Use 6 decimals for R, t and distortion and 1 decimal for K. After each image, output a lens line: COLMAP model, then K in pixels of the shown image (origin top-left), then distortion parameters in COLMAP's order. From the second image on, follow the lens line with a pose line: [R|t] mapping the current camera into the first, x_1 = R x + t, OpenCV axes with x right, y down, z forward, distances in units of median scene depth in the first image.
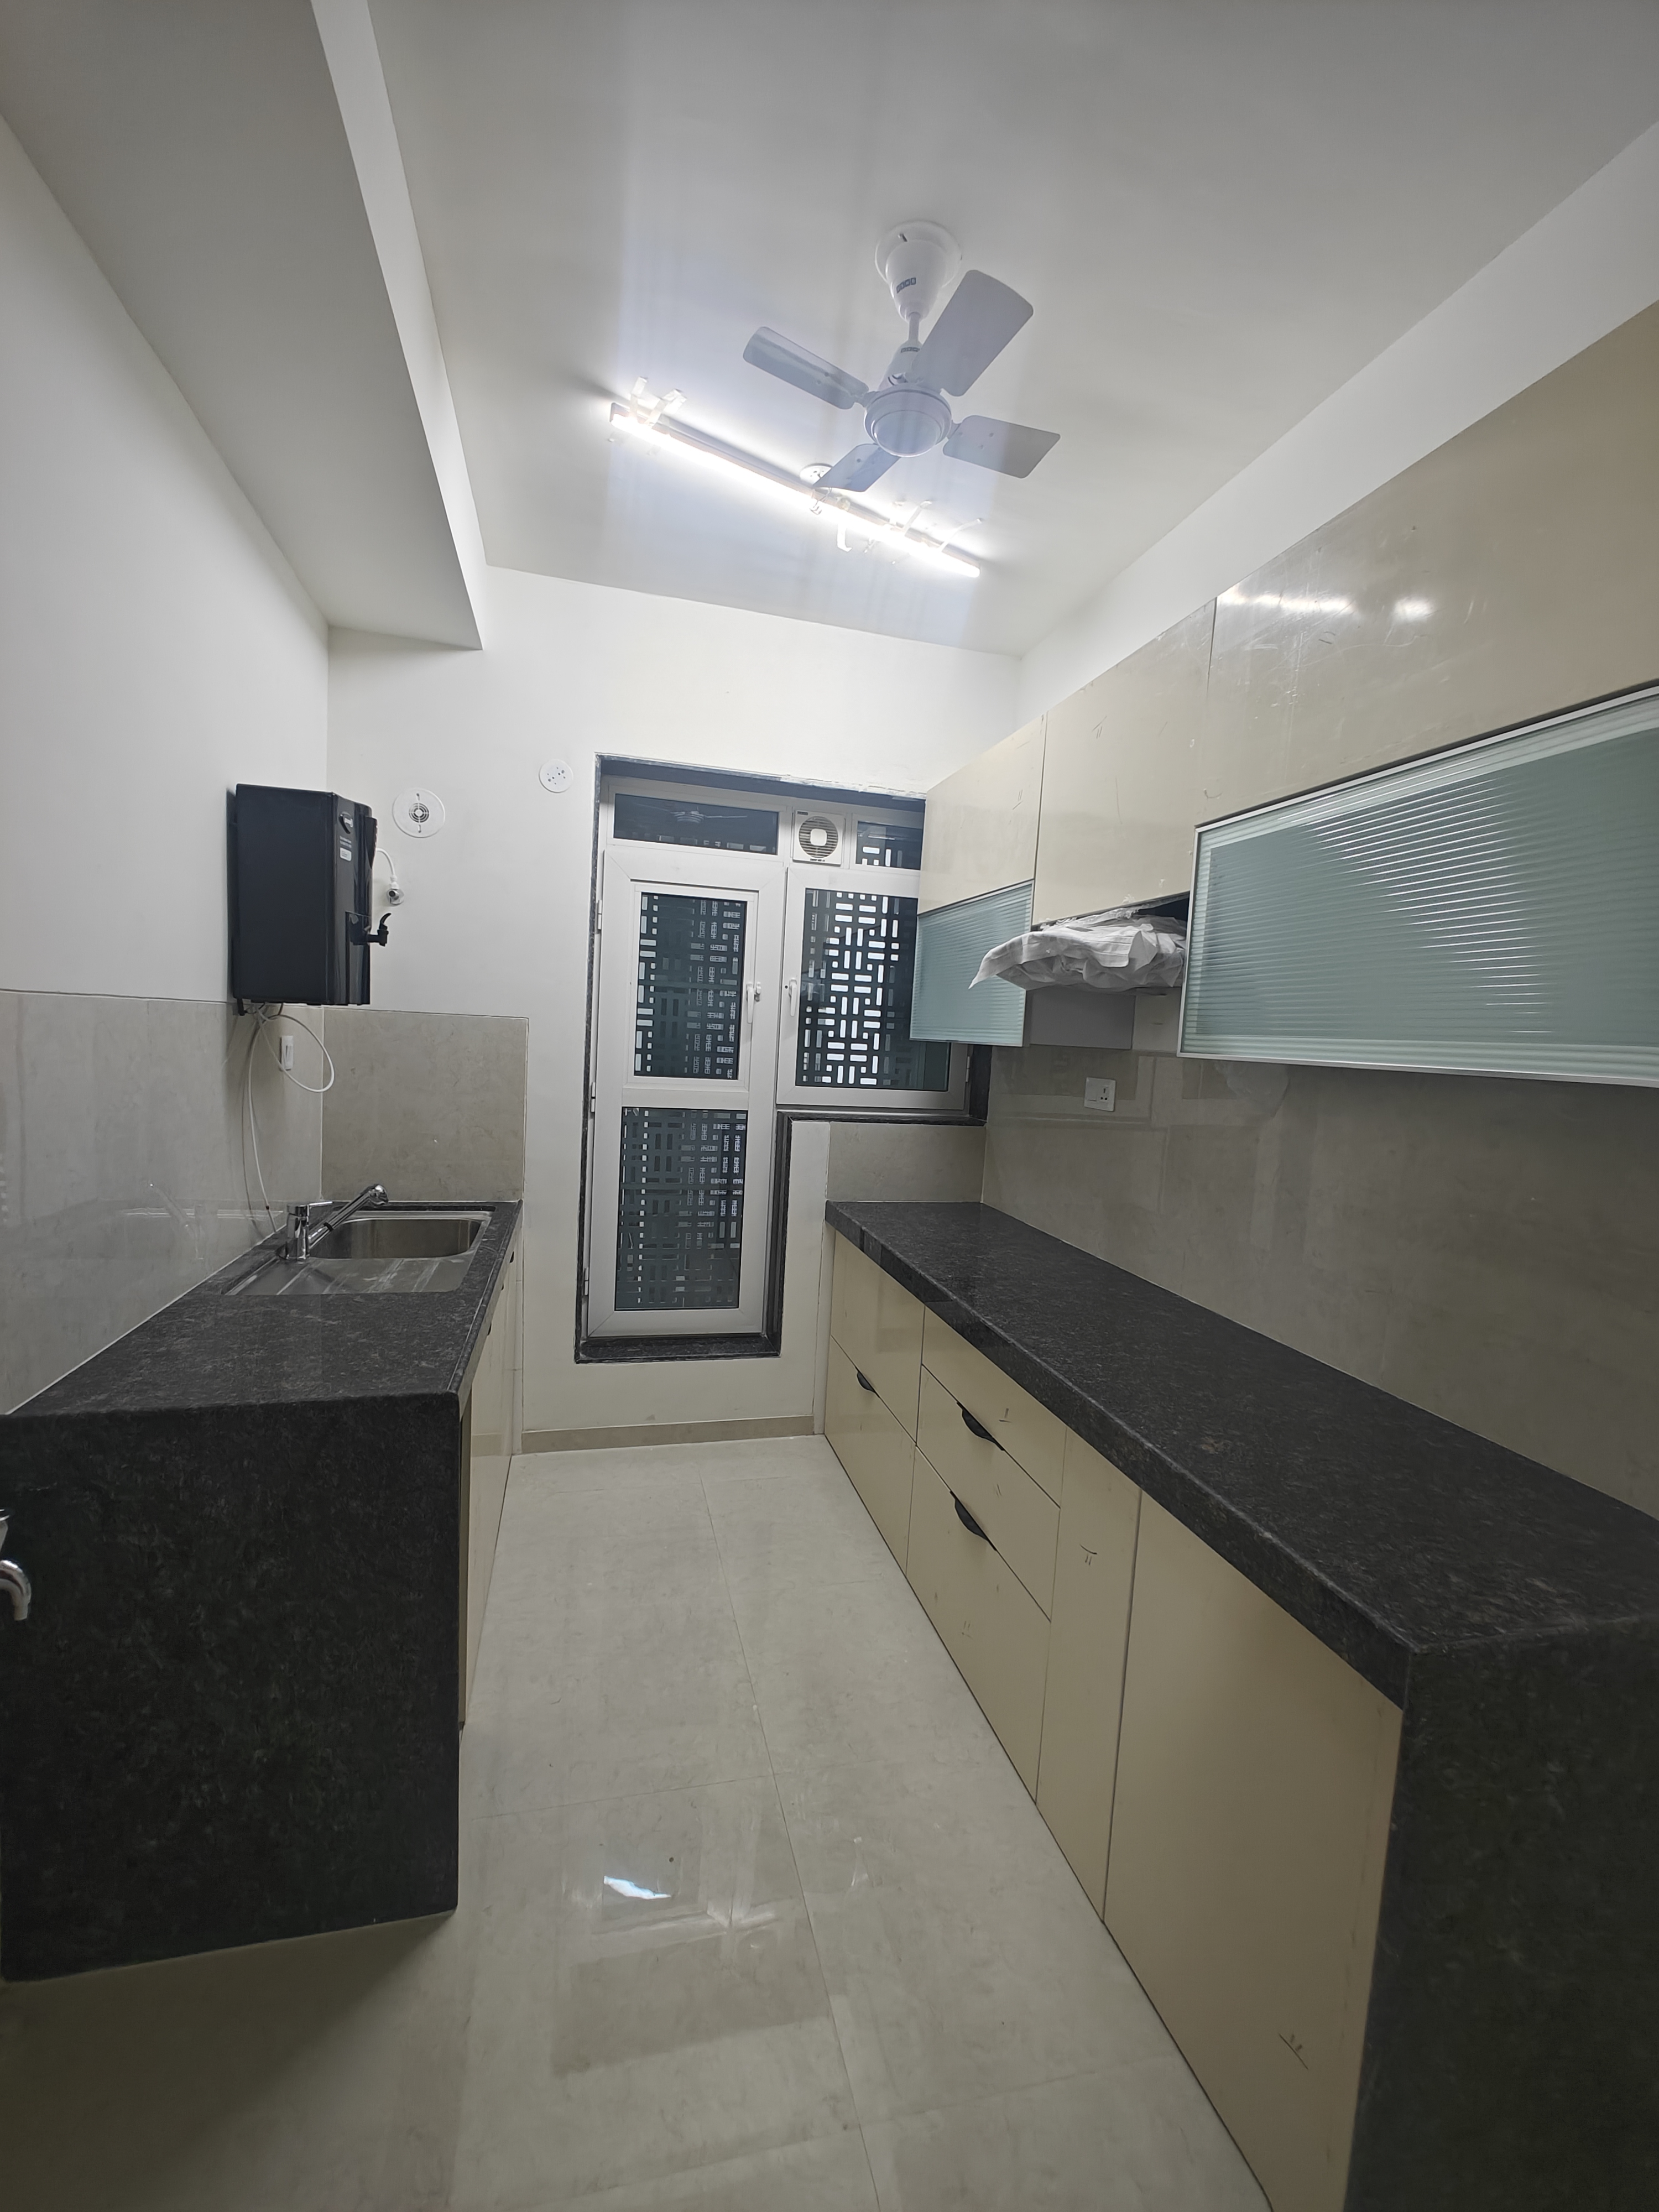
lens RADIAL K [[934.1, 0, 830.7], [0, 934.1, 1108.4], [0, 0, 1]] dist [0.000020, 0.000773]
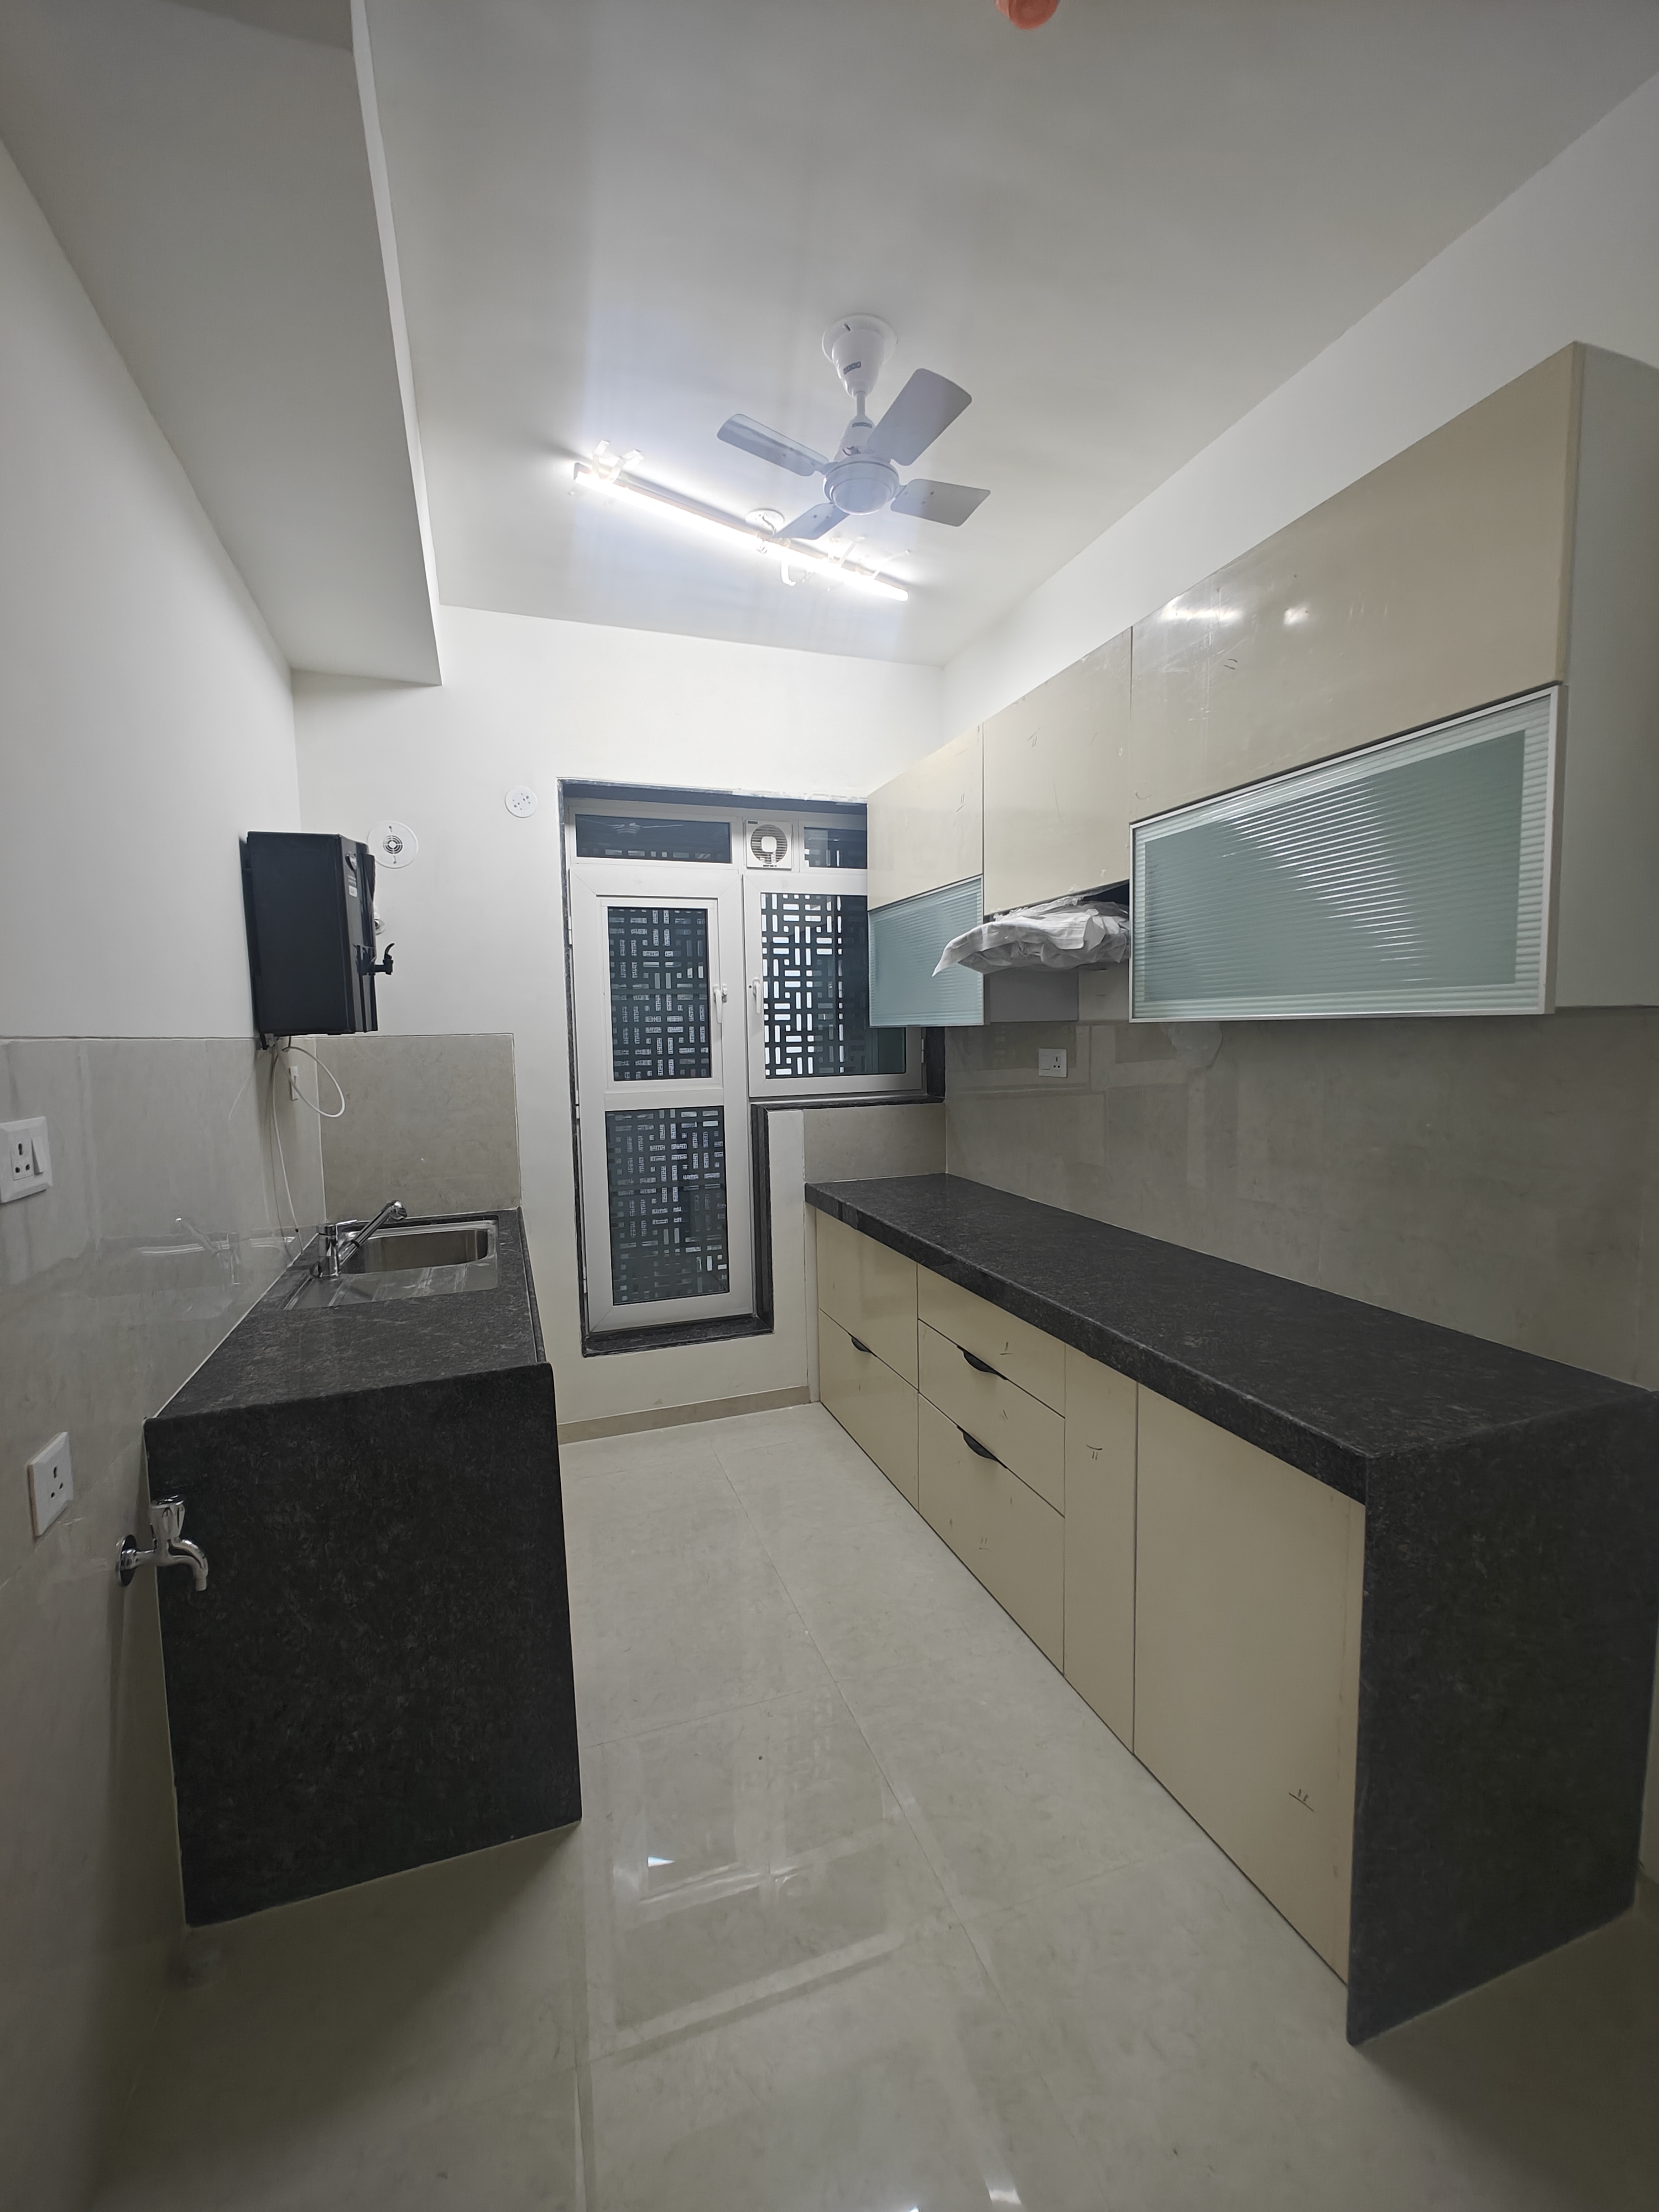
lens RADIAL K [[941.5, 0, 829.5], [0, 941.5, 1106.0], [0, 0, 1]] dist [0.000776, -0.000167]
pose [[0.993278, -0.081006, 0.082687, -0.088289], [0.080769, 0.996713, 0.006215, 0.008847], [-0.082919, 0.000505, 0.996556, -0.112972]]
